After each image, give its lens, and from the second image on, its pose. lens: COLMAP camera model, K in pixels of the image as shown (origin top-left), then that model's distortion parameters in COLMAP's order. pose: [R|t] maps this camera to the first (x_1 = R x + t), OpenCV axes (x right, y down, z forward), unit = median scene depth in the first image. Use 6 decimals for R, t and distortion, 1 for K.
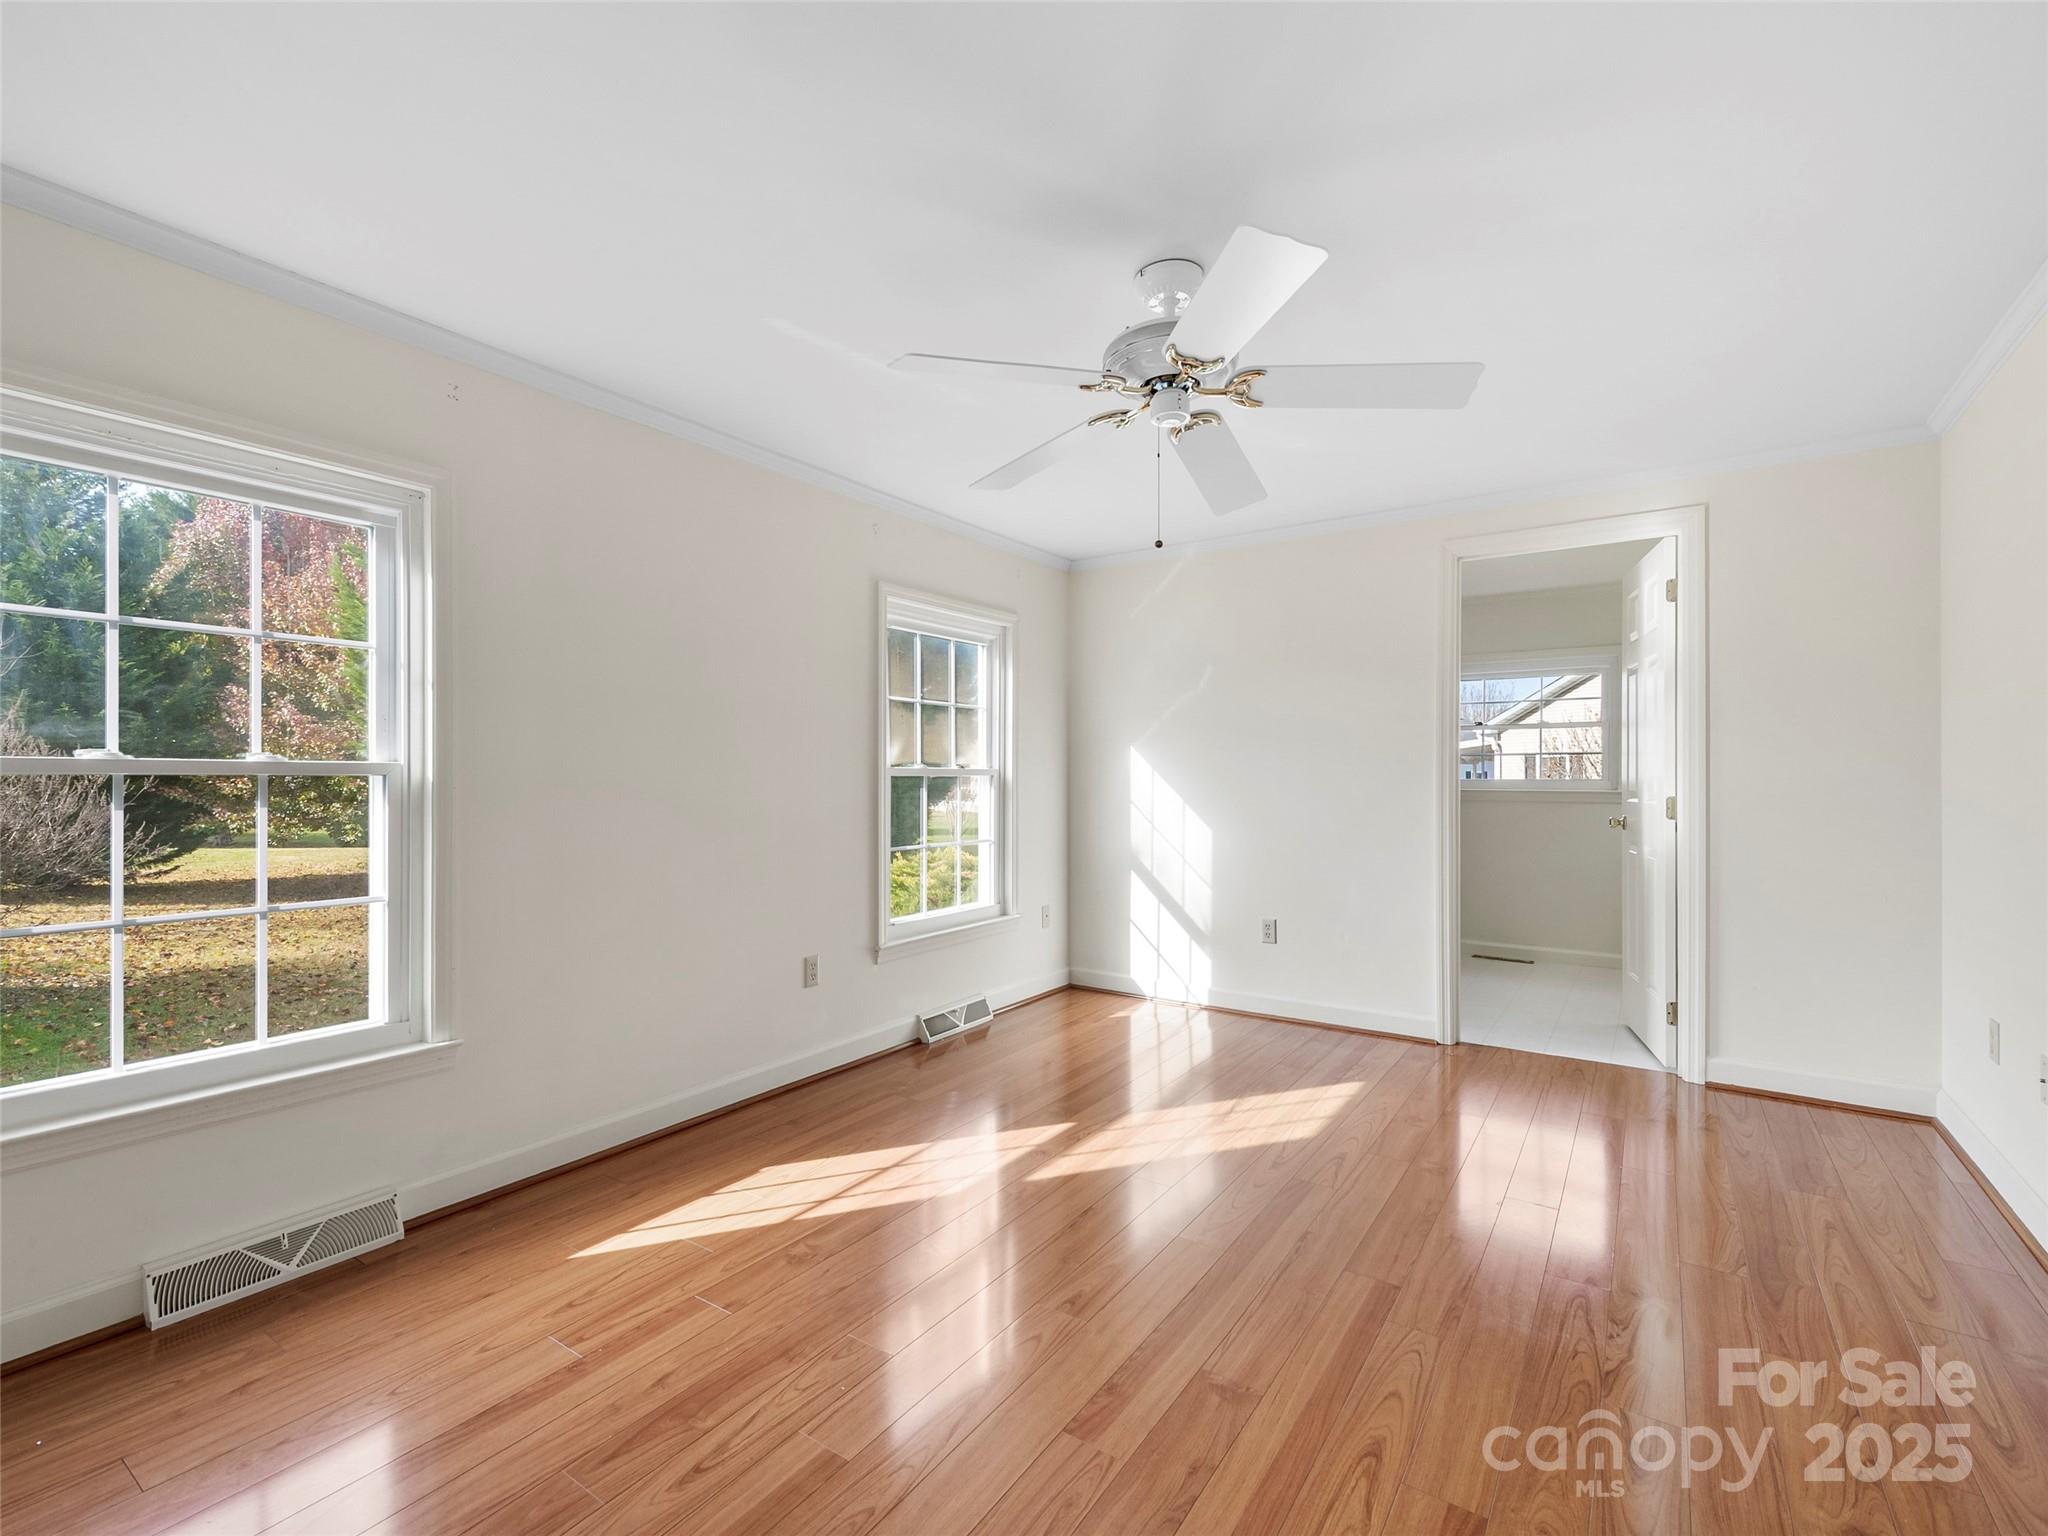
lens RADIAL K [[898.5, 0, 1021.8], [0, 898.5, 762.1], [0, 0, 1]] dist [0.010641, -0.000955]
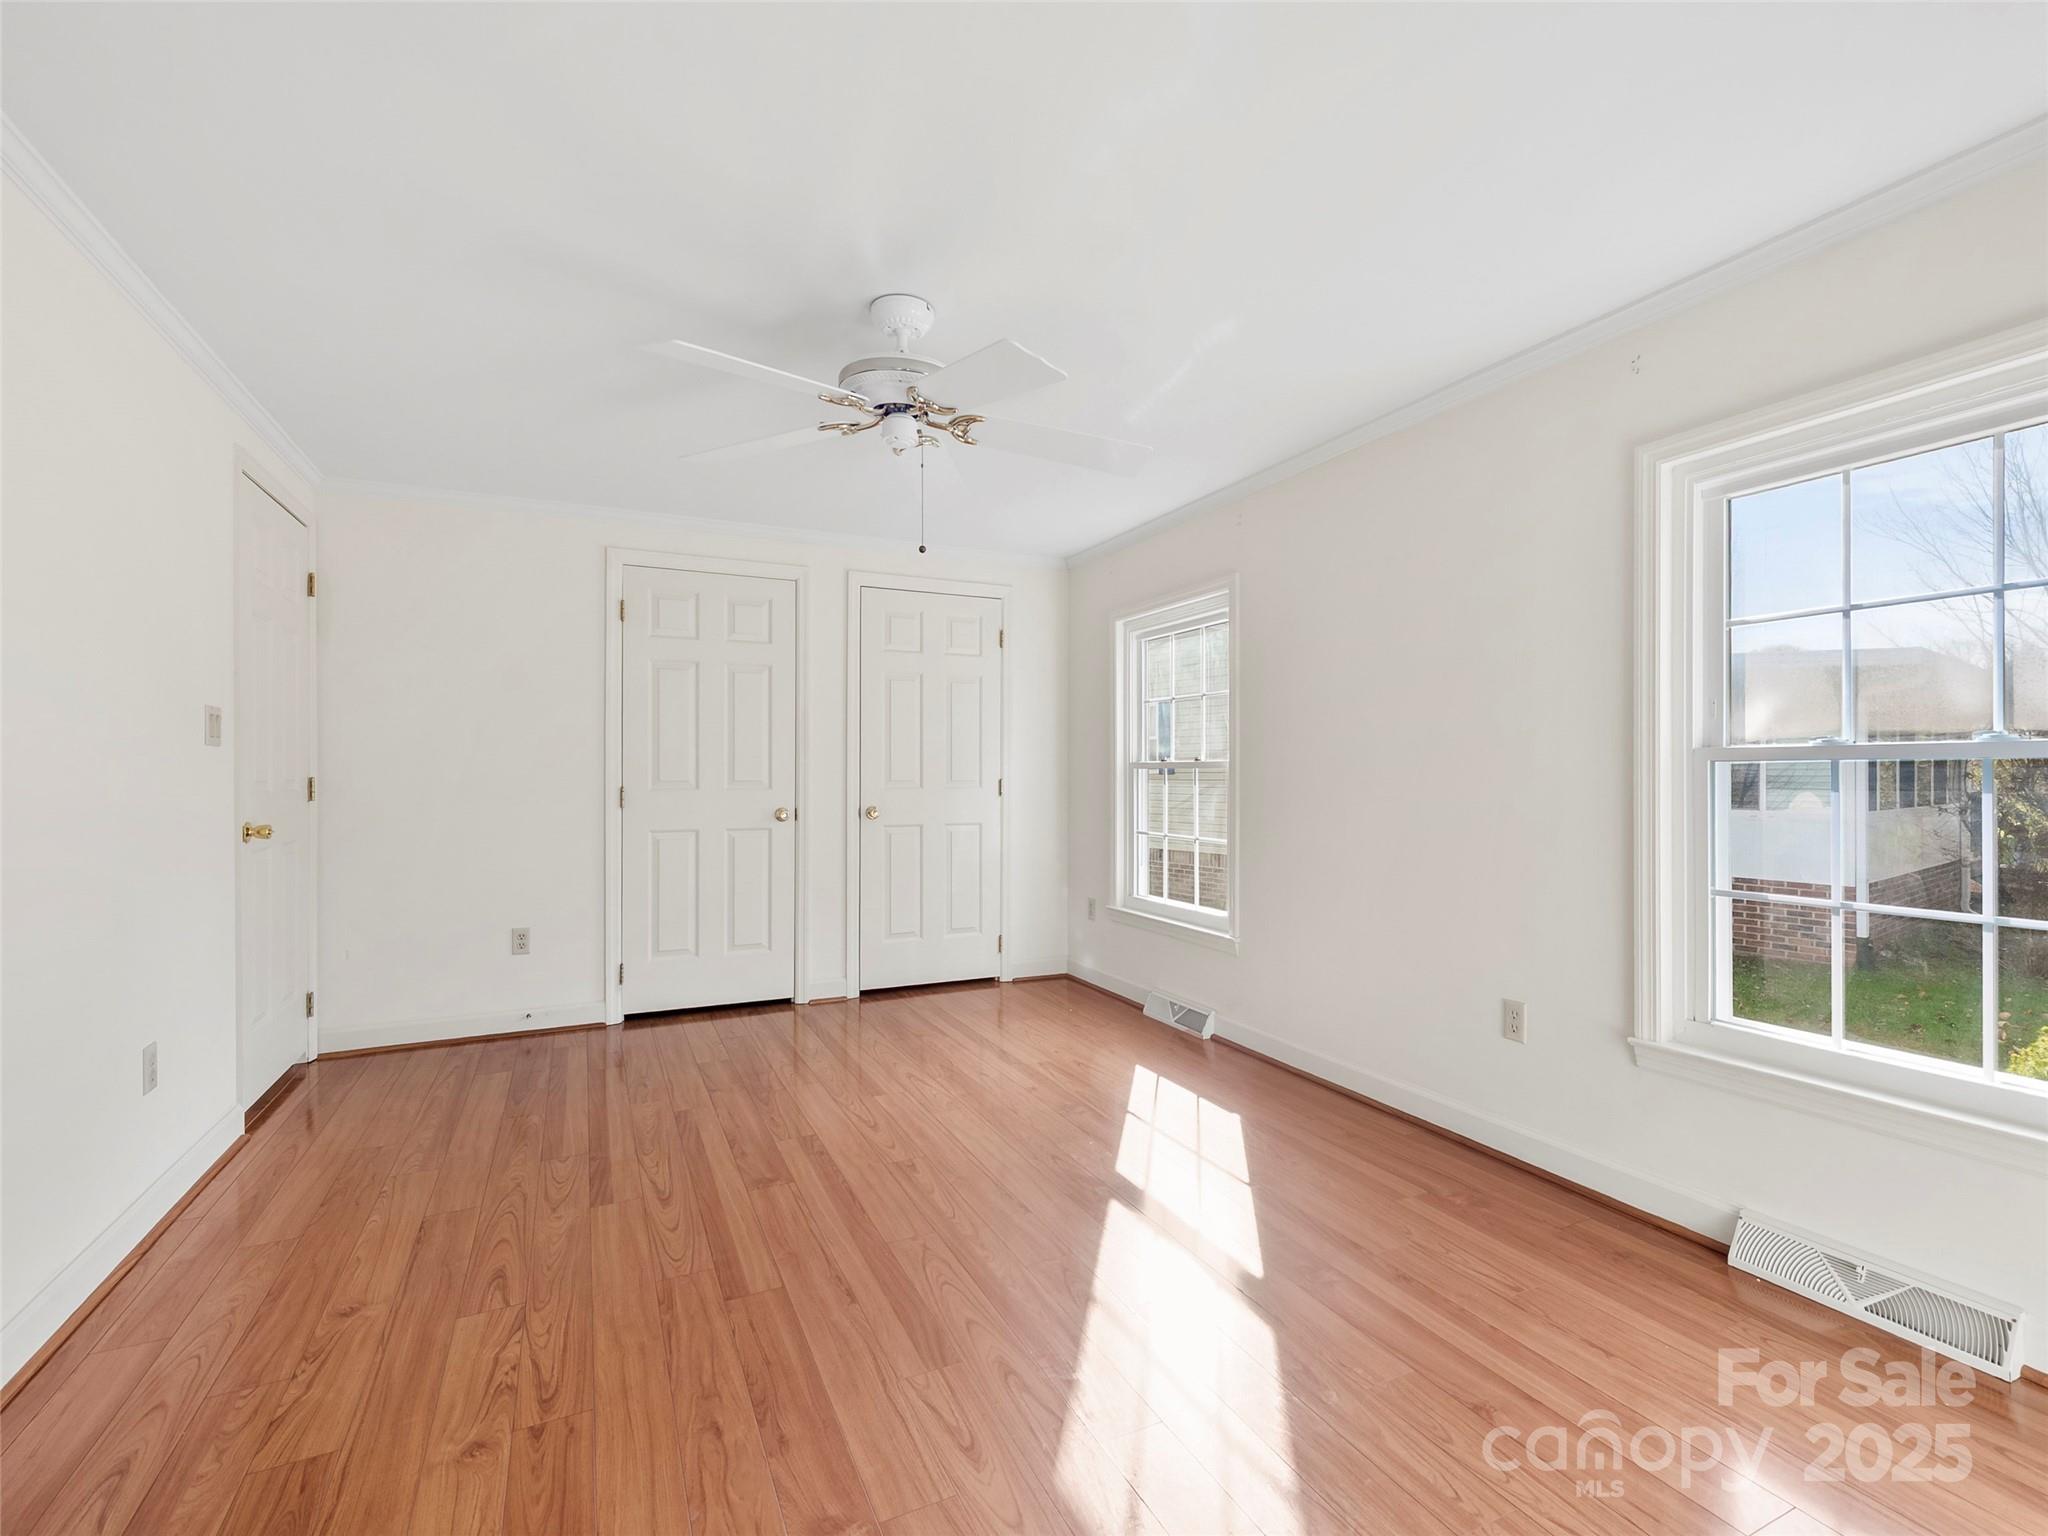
lens RADIAL K [[898.5, 0, 1021.8], [0, 898.5, 762.1], [0, 0, 1]] dist [0.010641, -0.000955]
pose [[-0.478301, -0.006605, -0.878171, 0.601457], [0.016918, 0.999717, -0.016734, 0.016697], [0.878033, -0.022861, -0.478054, 0.943321]]
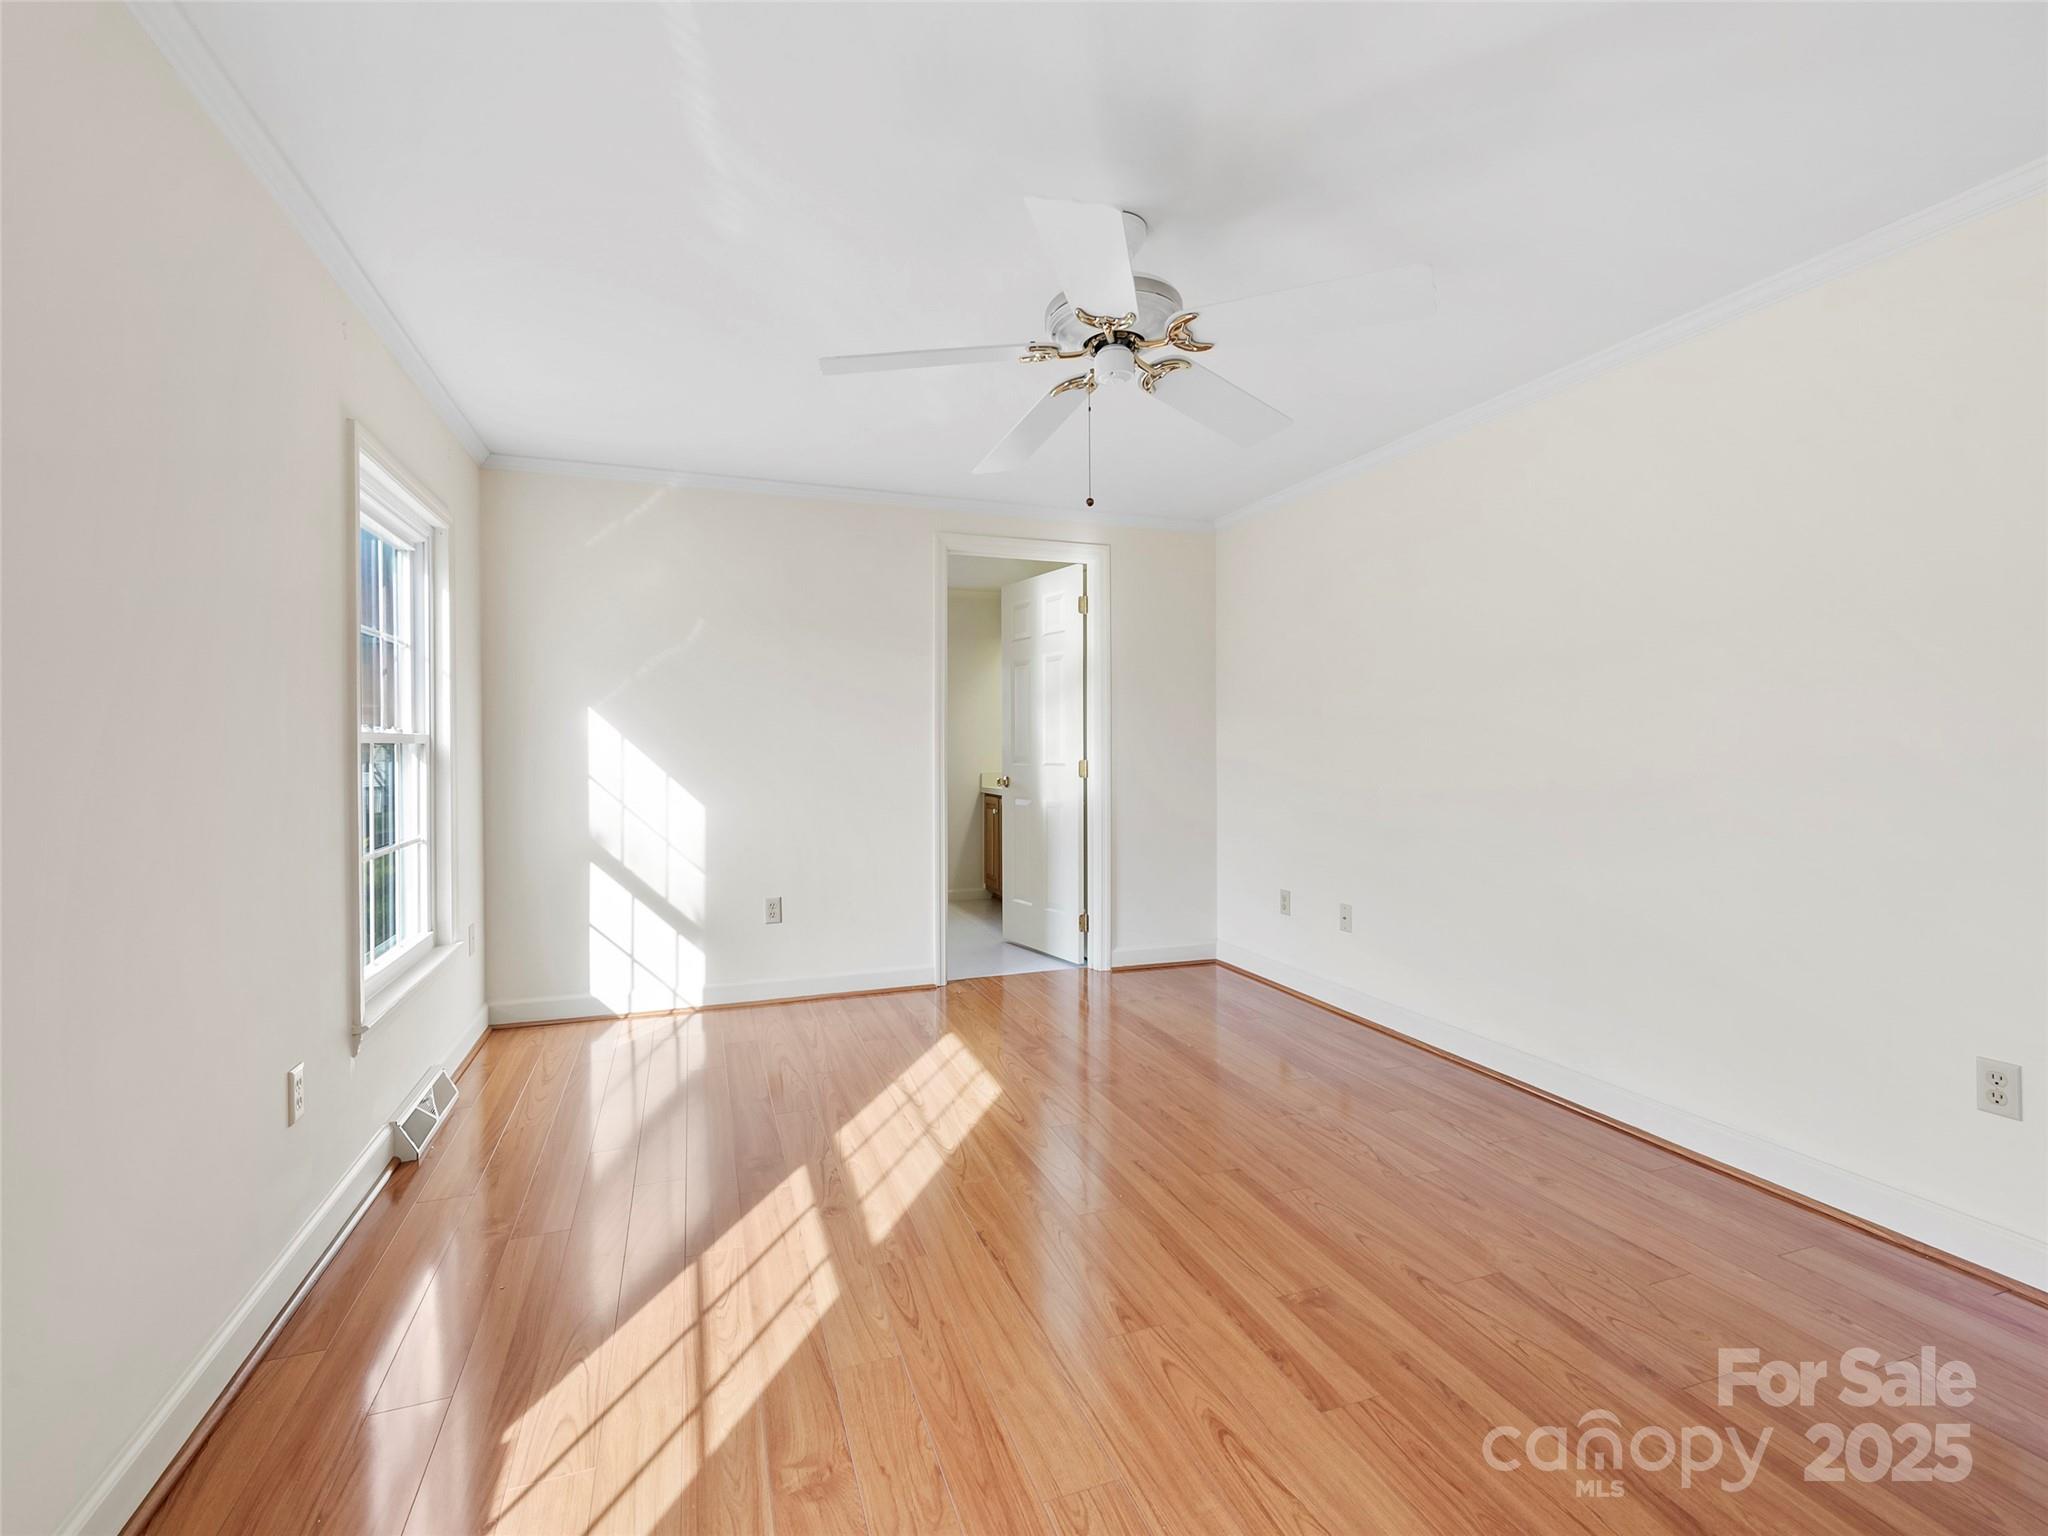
lens RADIAL K [[909.7, 0, 981.3], [0, 909.7, 745.3], [0, 0, 1]] dist [0.013934, -0.000484]
pose [[0.594202, -0.000304, 0.804316, -0.411981], [-0.011336, 0.999897, 0.008753, 0.005850], [-0.804236, -0.014319, 0.594137, 0.302786]]
